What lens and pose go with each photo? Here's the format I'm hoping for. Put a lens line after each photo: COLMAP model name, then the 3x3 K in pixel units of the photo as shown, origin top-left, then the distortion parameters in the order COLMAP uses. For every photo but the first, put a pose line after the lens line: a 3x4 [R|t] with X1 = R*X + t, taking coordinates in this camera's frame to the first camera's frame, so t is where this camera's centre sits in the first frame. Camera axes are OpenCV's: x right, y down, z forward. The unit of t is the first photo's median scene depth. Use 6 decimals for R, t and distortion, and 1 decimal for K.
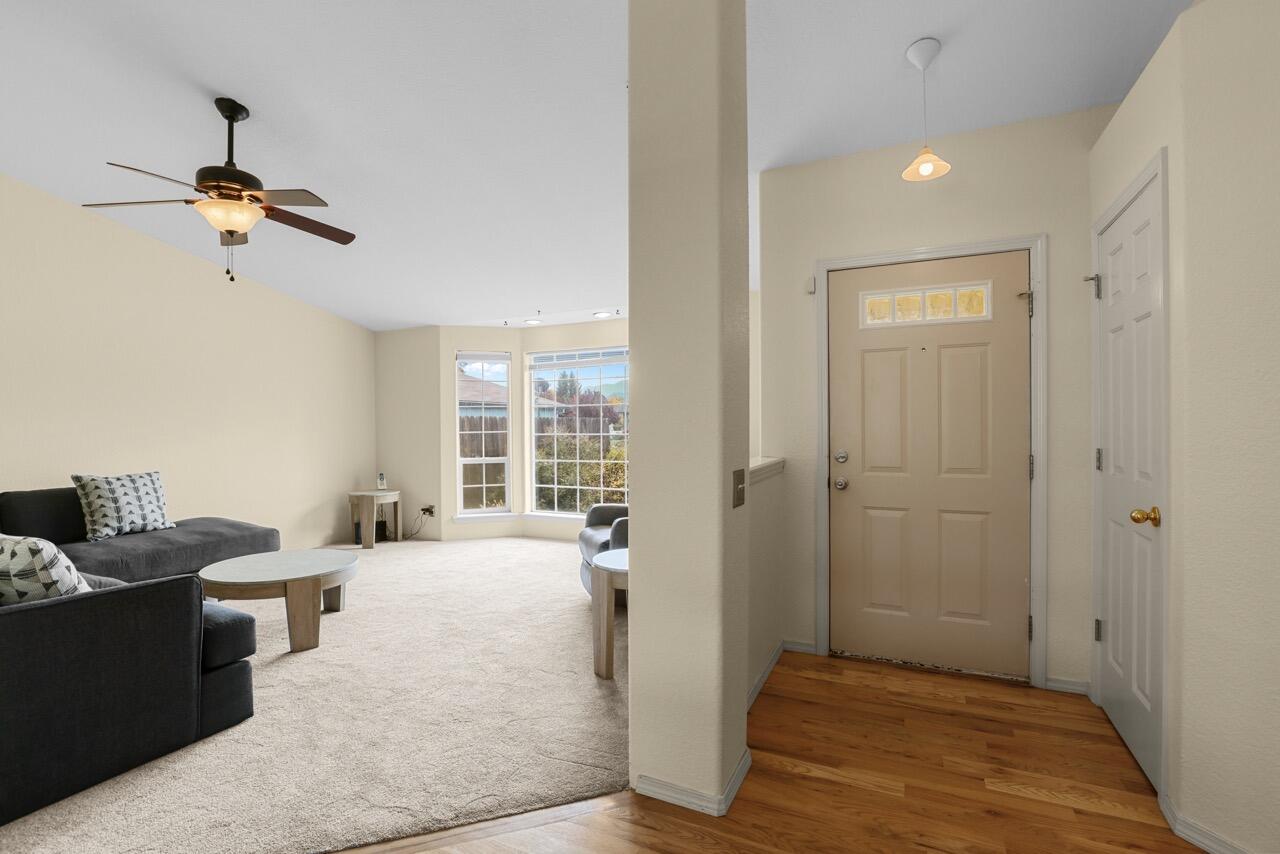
lens RADIAL K [[584.1, 0, 635.0], [0, 584.1, 427.6], [0, 0, 1]] dist [-0.024768, -0.000290]
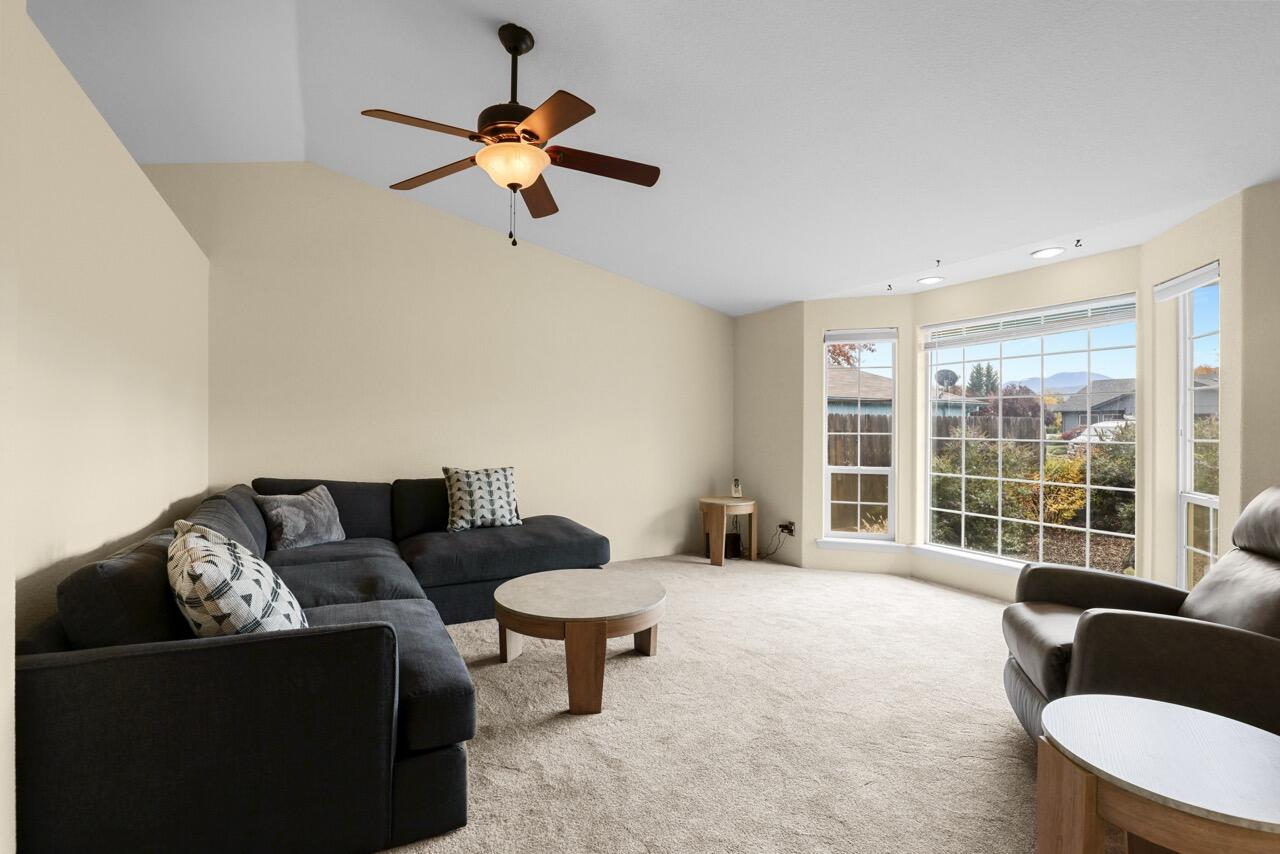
lens RADIAL K [[584.1, 0, 629.5], [0, 584.1, 426.0], [0, 0, 1]] dist [-0.024768, -0.000290]
pose [[0.788854, 0.012483, -0.614454, -0.040154], [-0.013851, 0.999901, 0.002531, -0.000789], [0.614424, 0.006514, 0.788949, 0.323690]]
